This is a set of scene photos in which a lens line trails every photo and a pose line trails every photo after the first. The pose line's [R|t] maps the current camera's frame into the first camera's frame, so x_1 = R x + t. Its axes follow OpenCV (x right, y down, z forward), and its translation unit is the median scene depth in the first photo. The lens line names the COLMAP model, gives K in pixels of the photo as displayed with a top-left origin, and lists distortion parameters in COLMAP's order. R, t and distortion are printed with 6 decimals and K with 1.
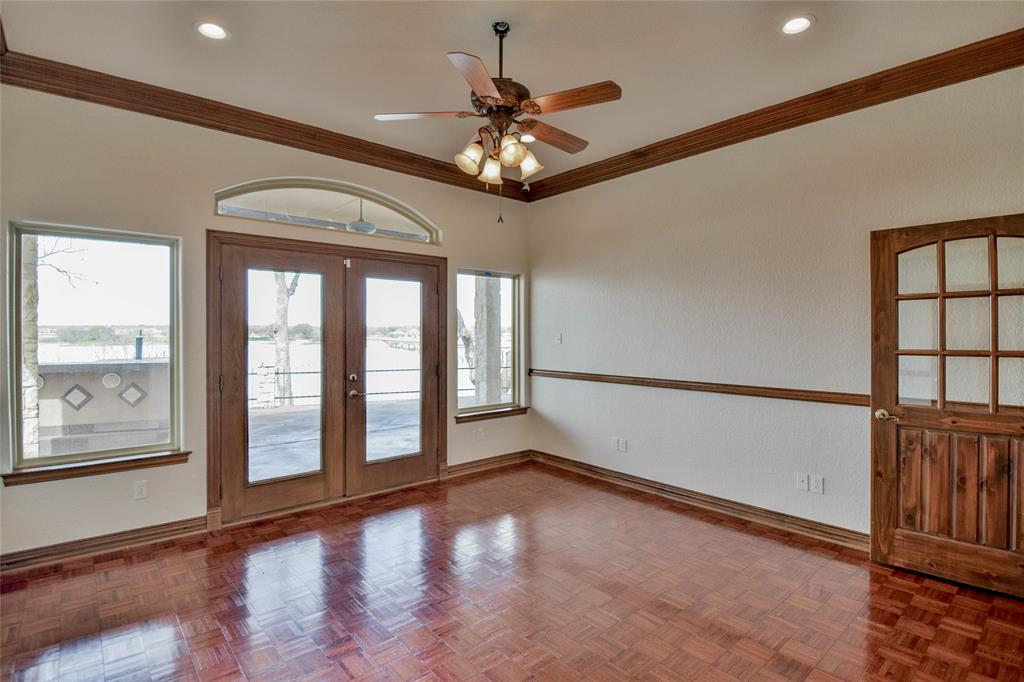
lens RADIAL K [[507.1, 0, 501.0], [0, 507.1, 339.1], [0, 0, 1]] dist [-0.003940, -0.004559]
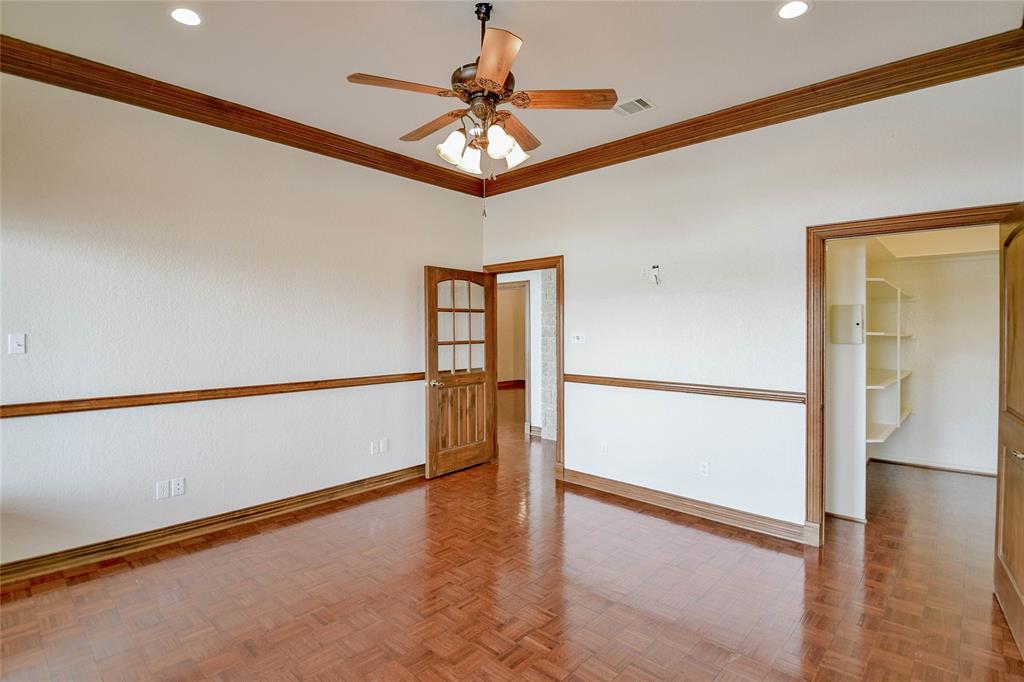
lens RADIAL K [[507.1, 0, 501.4], [0, 507.1, 335.7], [0, 0, 1]] dist [-0.003940, -0.004559]
pose [[-0.112781, -0.010757, 0.993562, -0.834145], [0.014111, 0.999823, 0.012427, -0.014958], [-0.993520, 0.015421, -0.112610, 0.961732]]
